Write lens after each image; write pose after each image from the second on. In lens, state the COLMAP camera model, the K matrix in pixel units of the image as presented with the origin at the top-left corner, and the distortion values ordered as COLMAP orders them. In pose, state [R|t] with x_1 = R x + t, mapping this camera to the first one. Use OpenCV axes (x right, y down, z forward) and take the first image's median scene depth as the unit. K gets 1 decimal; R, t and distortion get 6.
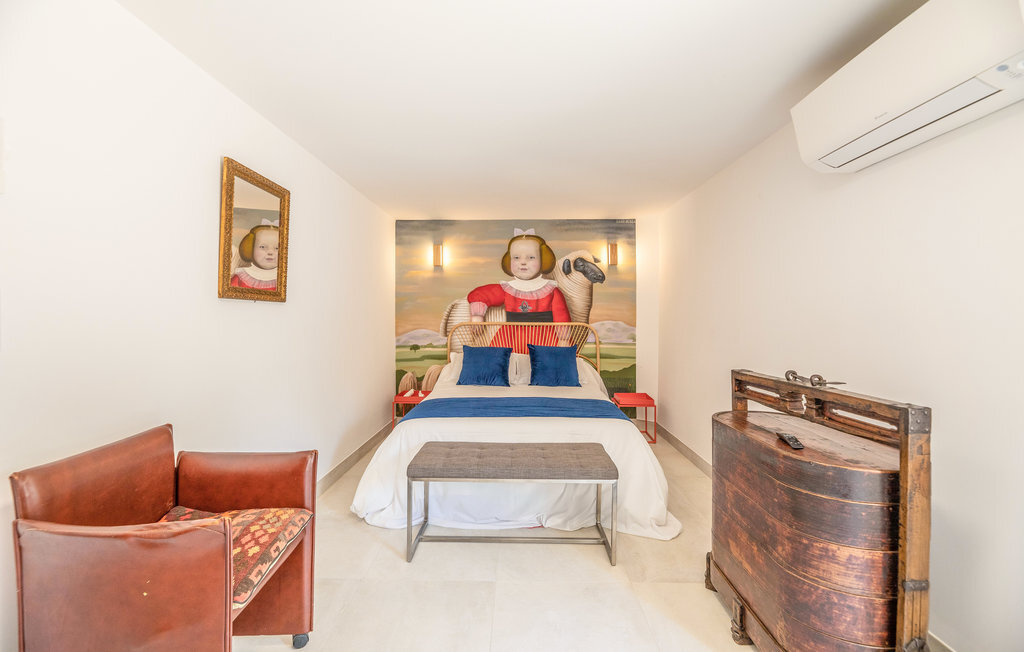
lens RADIAL K [[418.3, 0, 508.5], [0, 418.3, 325.5], [0, 0, 1]] dist [-0.001253, -0.000635]
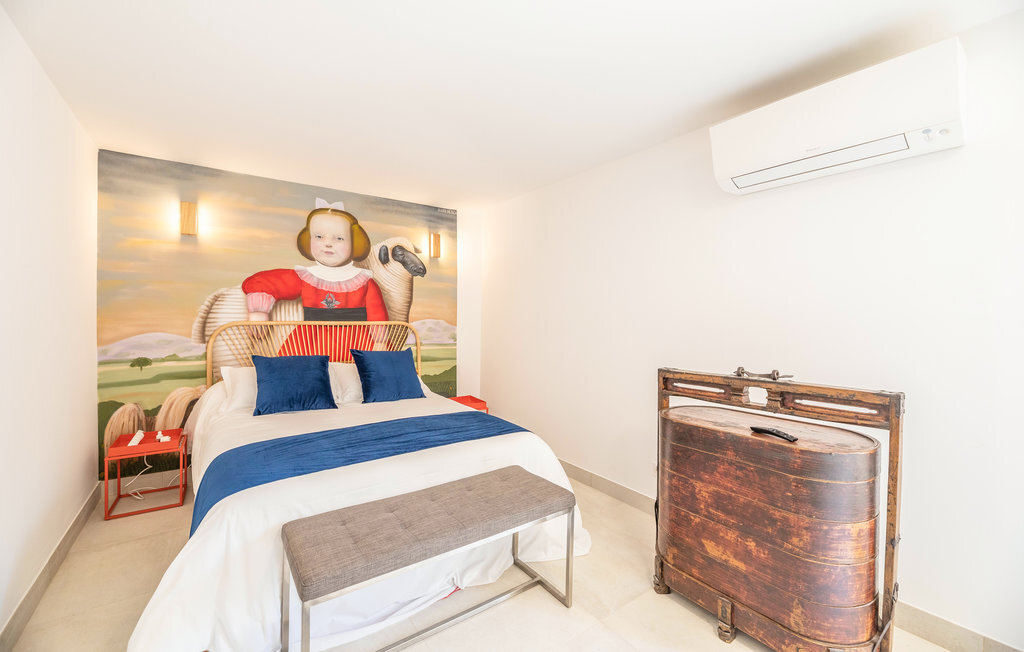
lens RADIAL K [[418.3, 0, 514.0], [0, 418.3, 322.7], [0, 0, 1]] dist [-0.001253, -0.000635]
pose [[0.795815, -0.005381, 0.605517, -0.161712], [0.005404, 0.999984, 0.001784, -0.004349], [-0.605516, 0.001853, 0.795831, 0.177776]]
